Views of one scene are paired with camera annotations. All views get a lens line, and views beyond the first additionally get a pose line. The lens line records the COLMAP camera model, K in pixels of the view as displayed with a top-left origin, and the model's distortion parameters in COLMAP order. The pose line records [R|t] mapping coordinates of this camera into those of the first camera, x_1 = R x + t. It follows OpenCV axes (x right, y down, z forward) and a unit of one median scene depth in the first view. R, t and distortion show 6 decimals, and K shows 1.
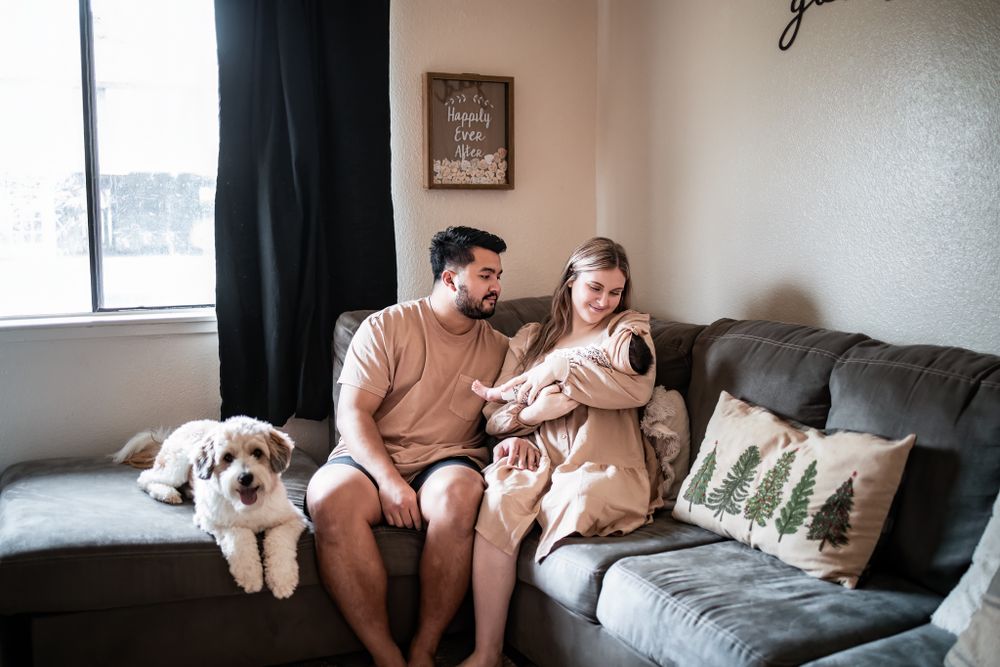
lens RADIAL K [[1059.1, 0, 500.0], [0, 1059.1, 333.5], [0, 0, 1]] dist [-0.006369, -0.813167]
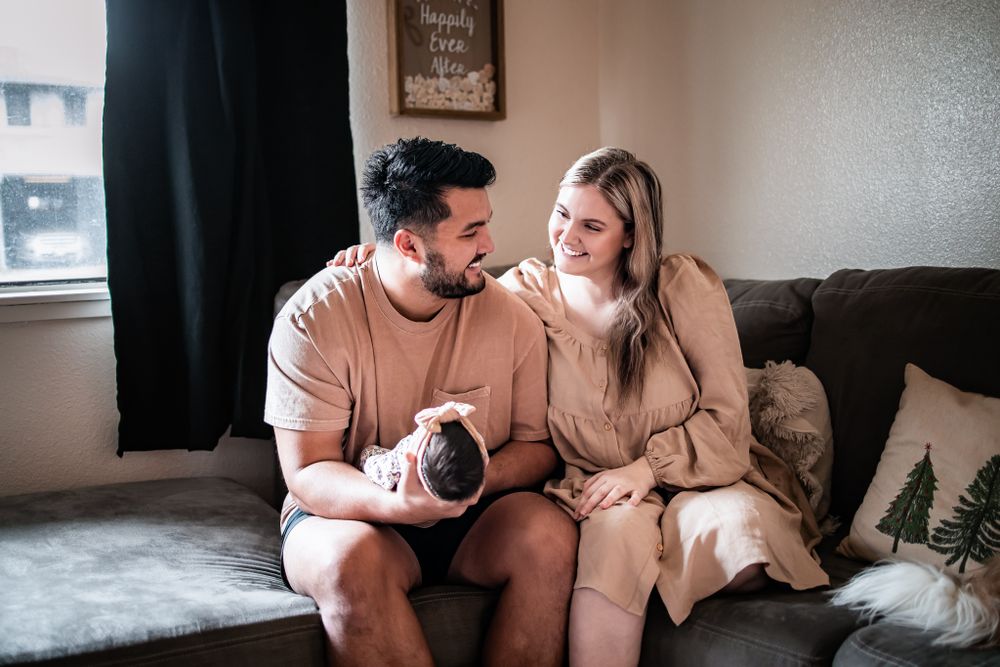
lens RADIAL K [[1072.6, 0, 500.0], [0, 1072.6, 333.5], [0, 0, 1]] dist [-0.059837, 0.016742]
pose [[0.988138, -0.033026, 0.149977, -0.112418], [0.033943, 0.999417, -0.003552, 0.018942], [-0.149772, 0.008600, 0.988683, 0.257258]]
